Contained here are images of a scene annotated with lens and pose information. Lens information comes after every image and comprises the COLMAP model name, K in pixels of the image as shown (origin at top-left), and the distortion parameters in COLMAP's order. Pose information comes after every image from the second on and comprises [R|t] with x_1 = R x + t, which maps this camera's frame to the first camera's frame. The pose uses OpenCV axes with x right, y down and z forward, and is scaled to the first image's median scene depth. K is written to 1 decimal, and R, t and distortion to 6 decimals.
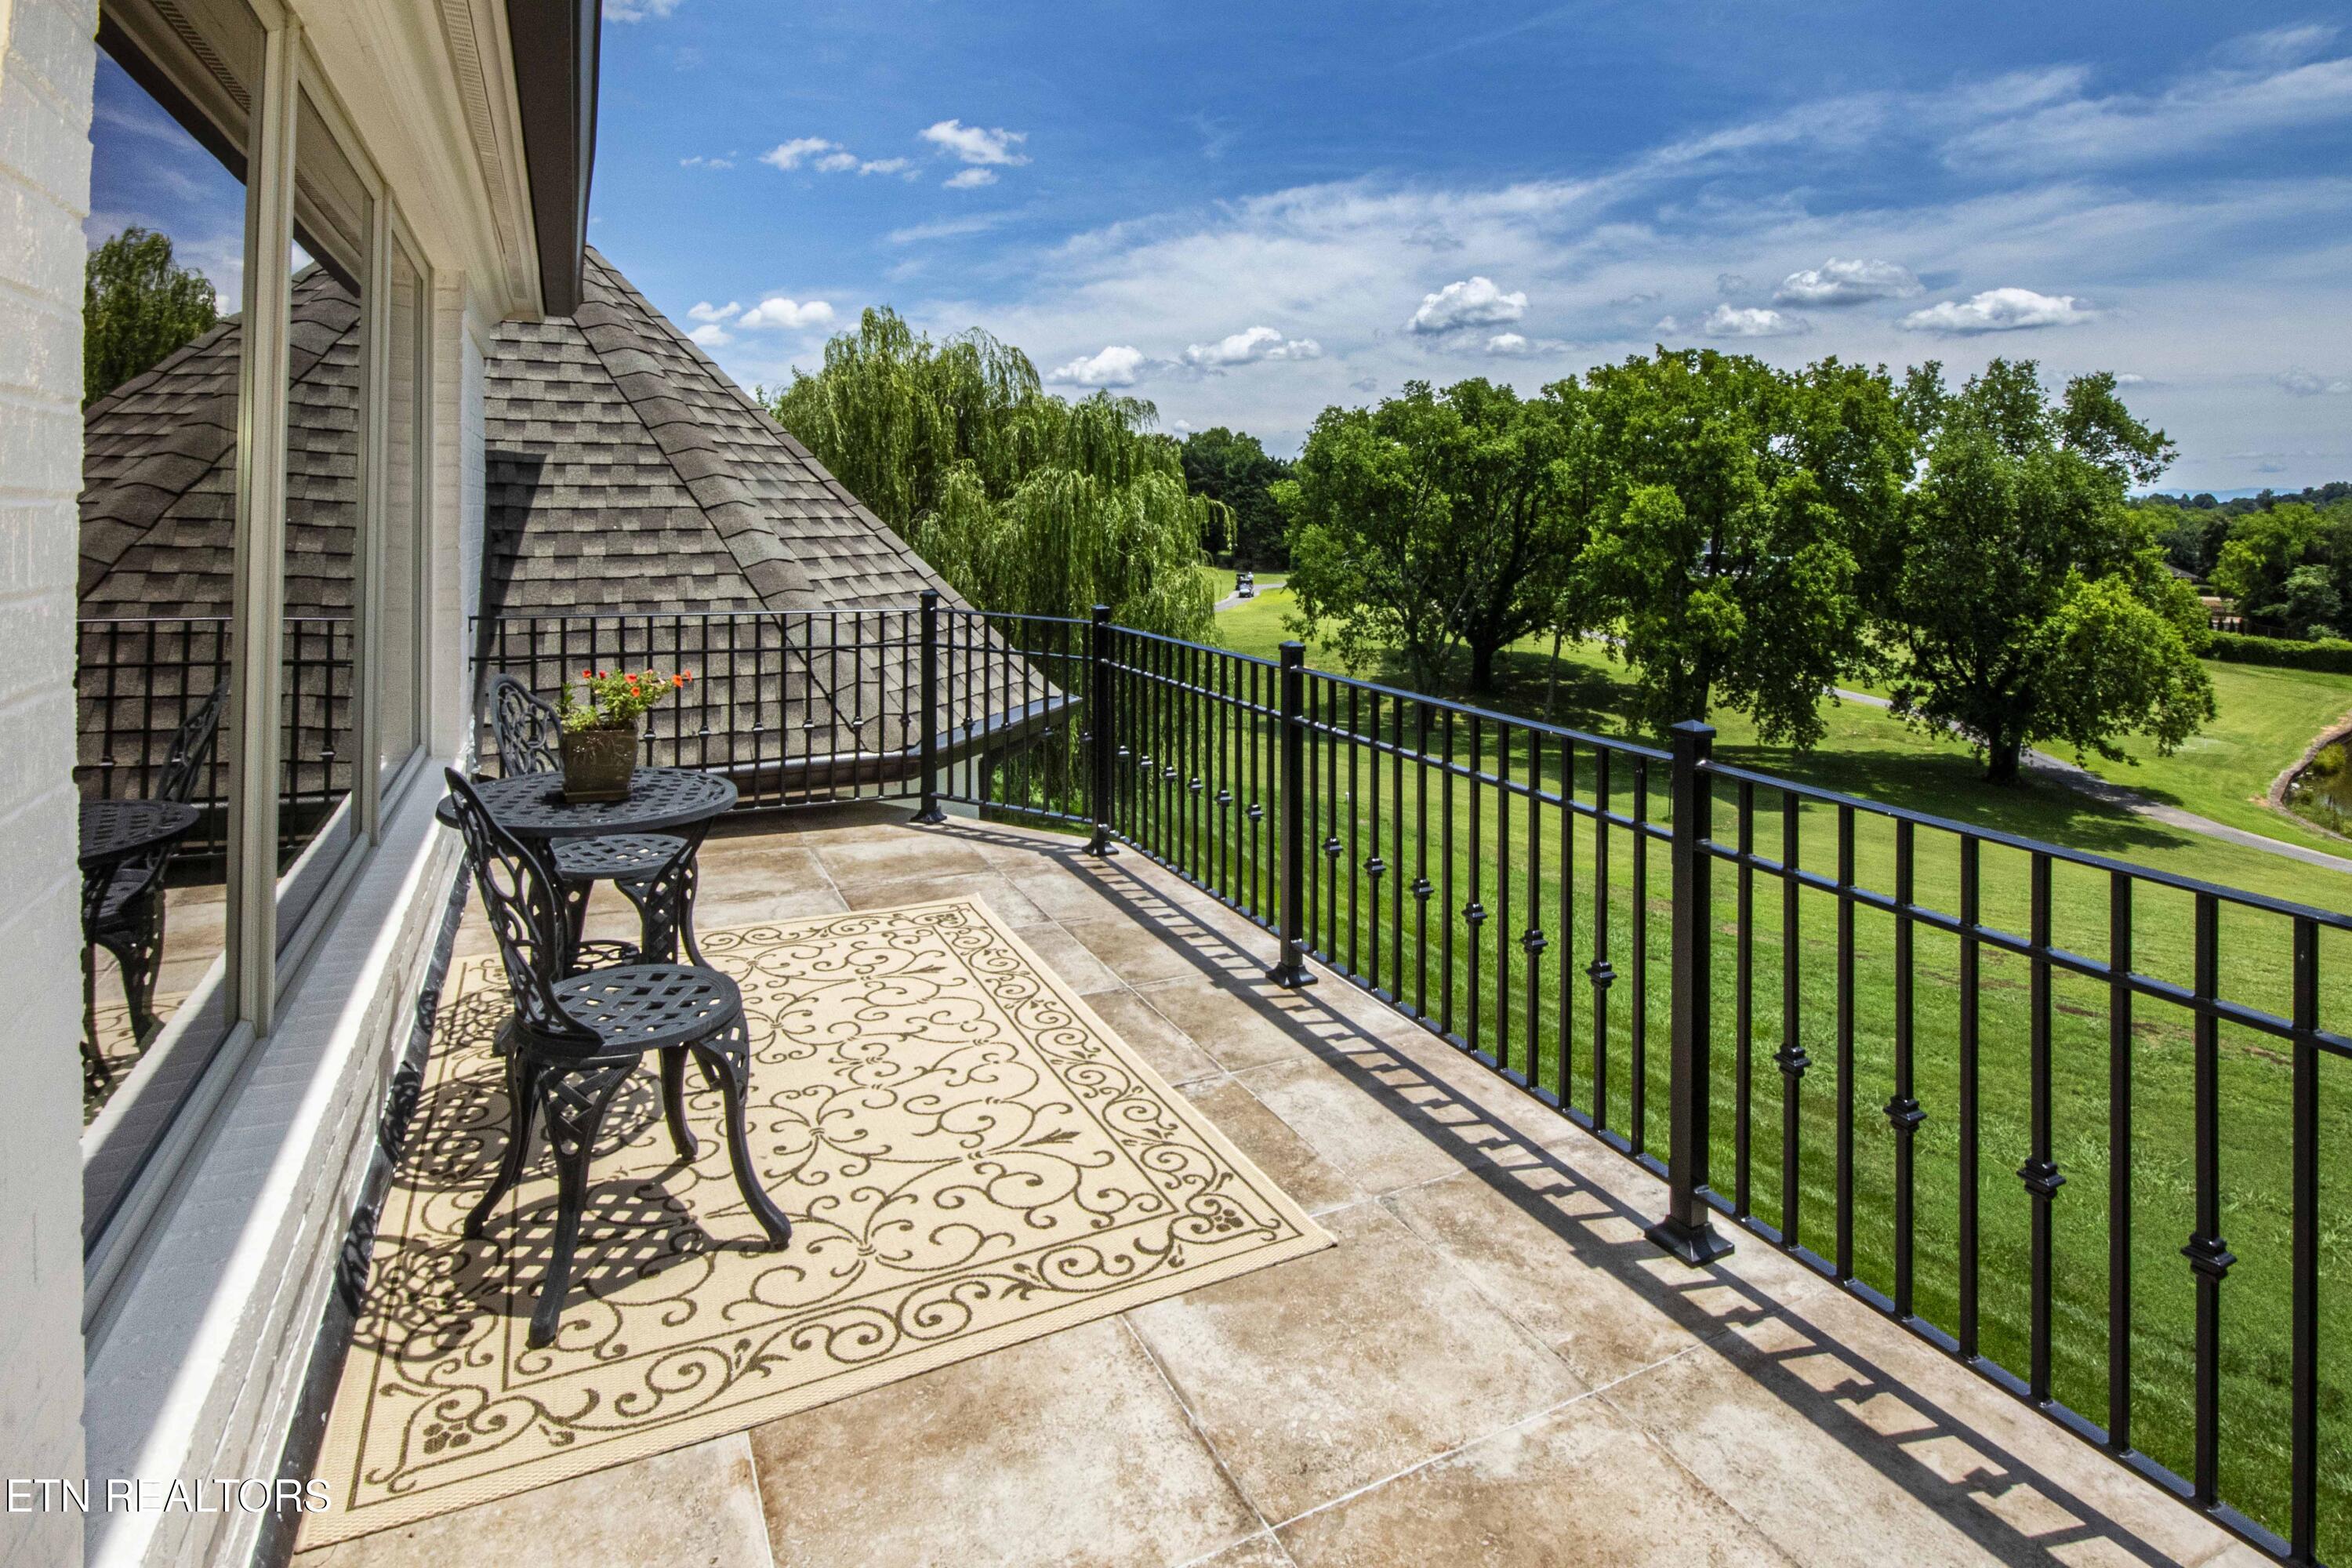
lens RADIAL K [[1201.6, 0, 1137.6], [0, 1201.6, 785.7], [0, 0, 1]] dist [-0.011402, 0.000242]
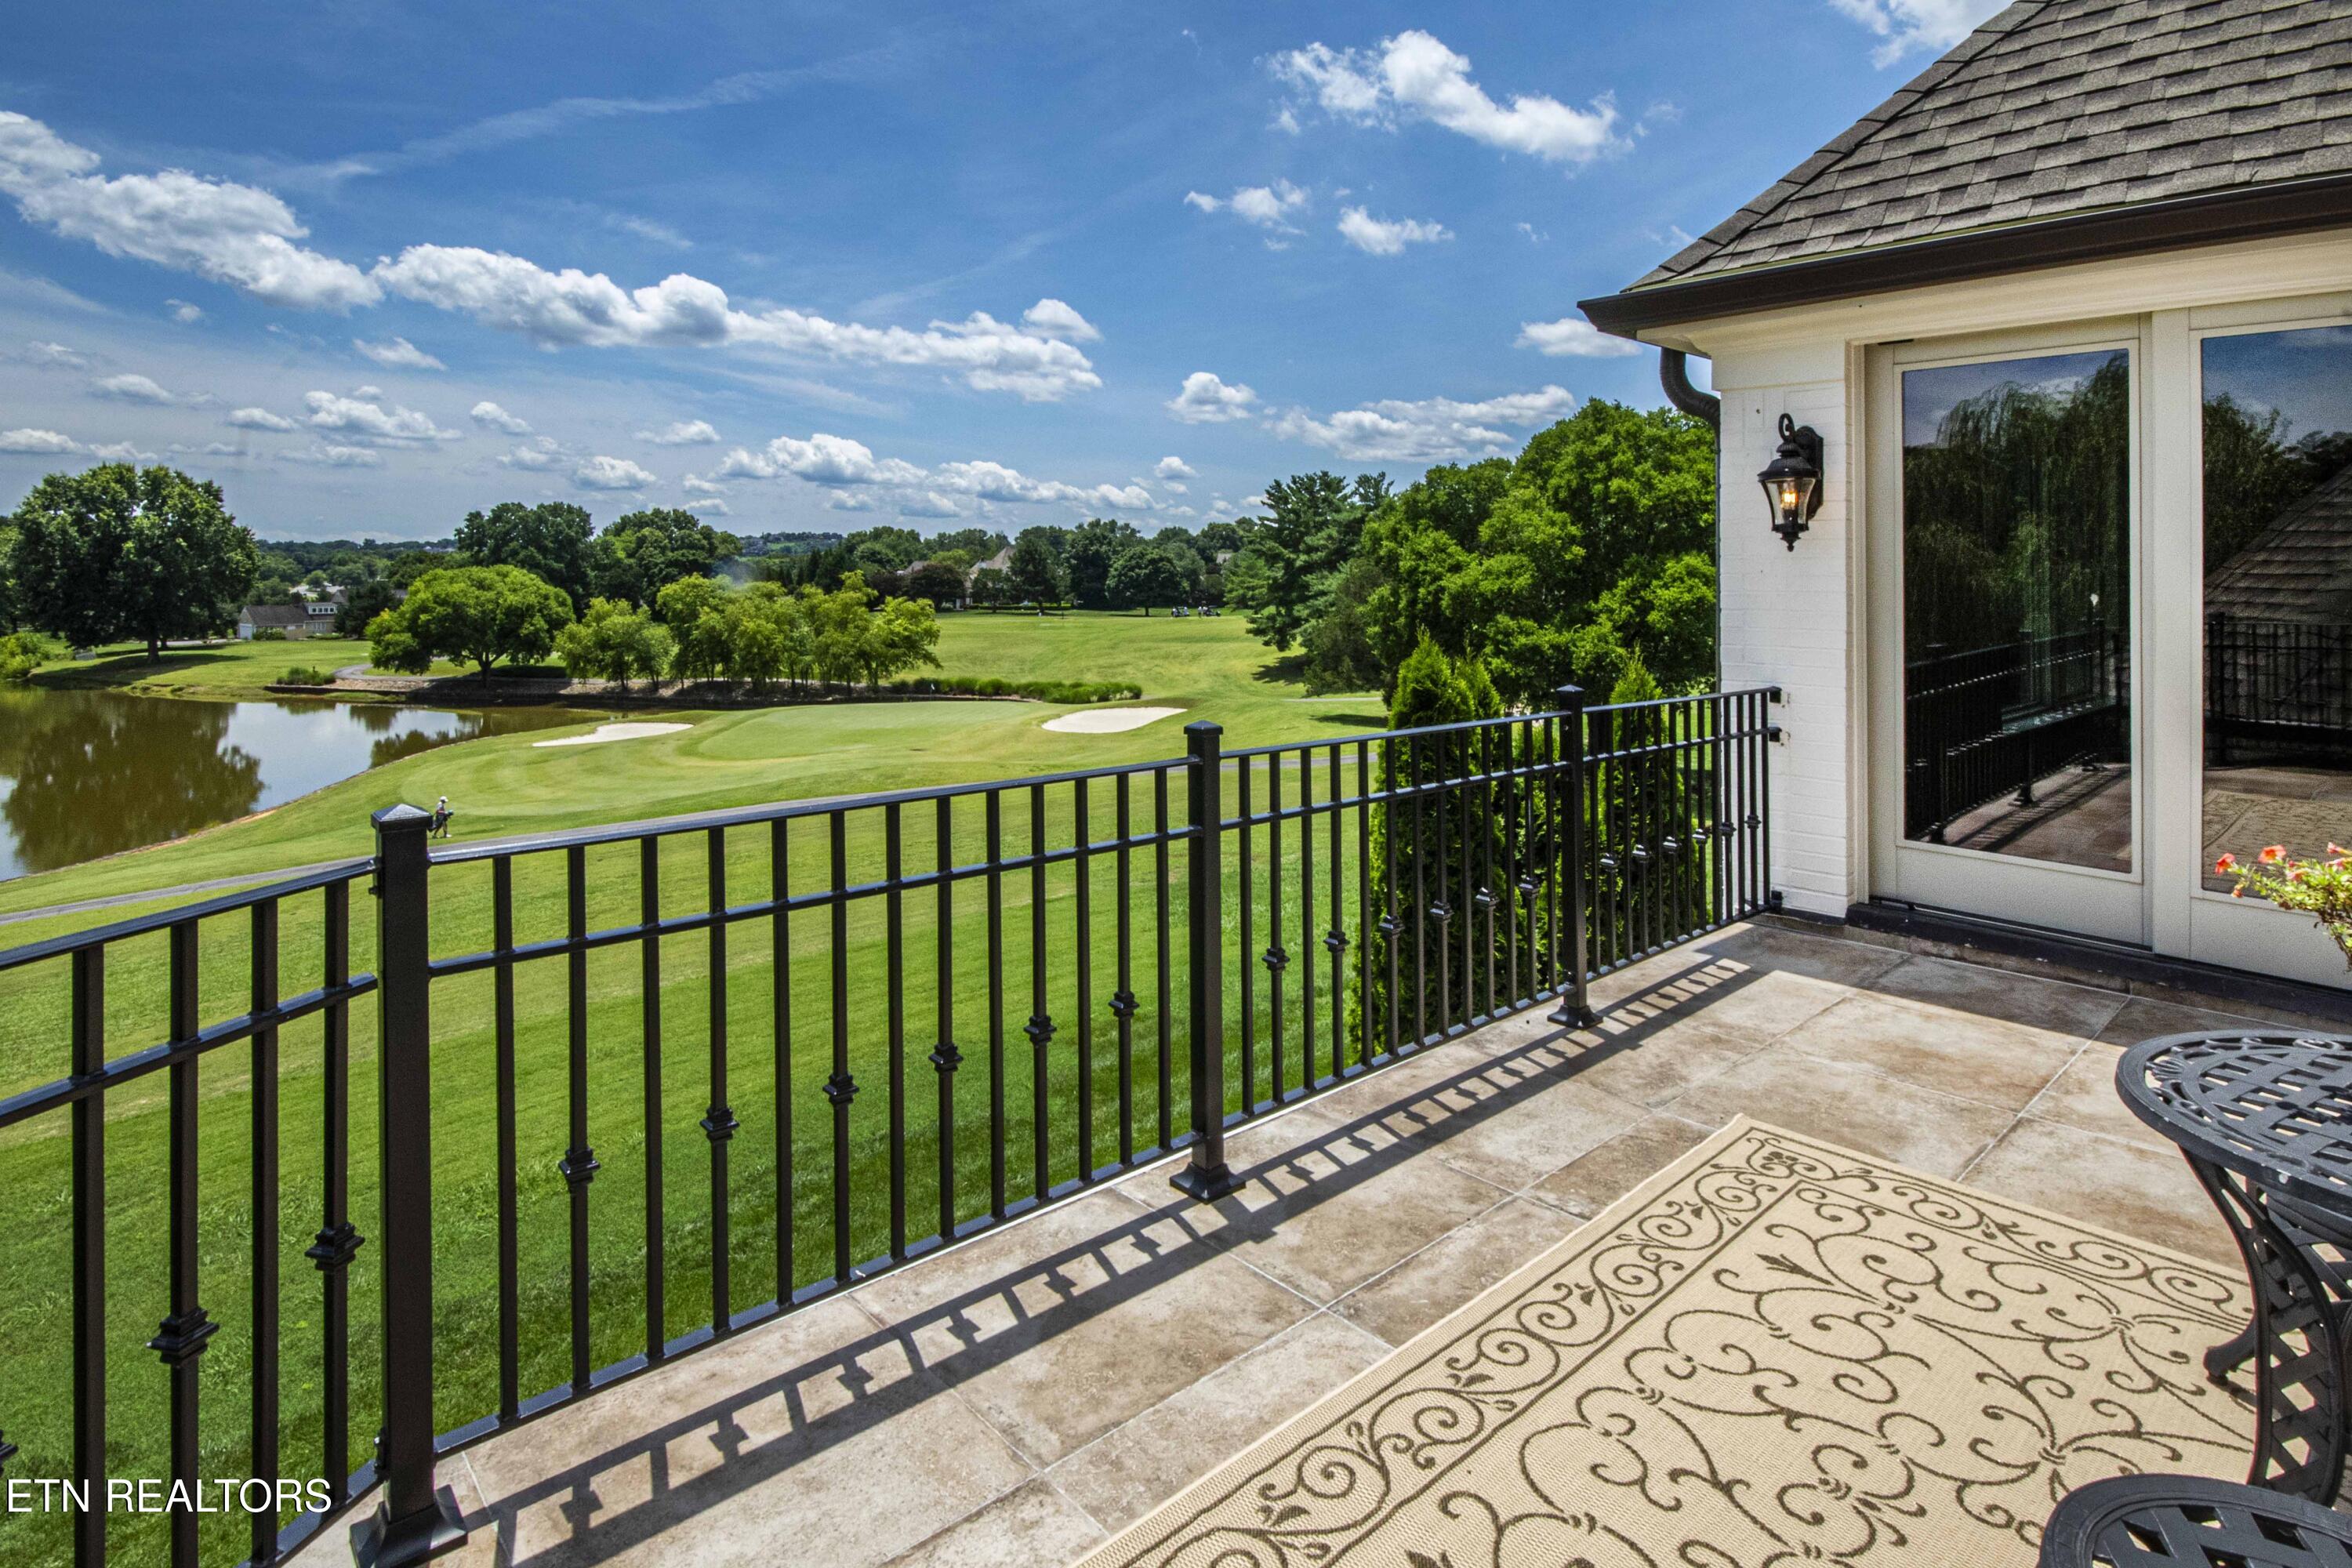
lens RADIAL K [[1201.6, 0, 1137.6], [0, 1201.6, 785.7], [0, 0, 1]] dist [-0.011402, 0.000242]
pose [[-0.283193, -0.166506, 0.944499, -0.607797], [0.205911, 0.951292, 0.229443, -0.294744], [-0.936698, 0.259459, -0.235113, 1.352644]]
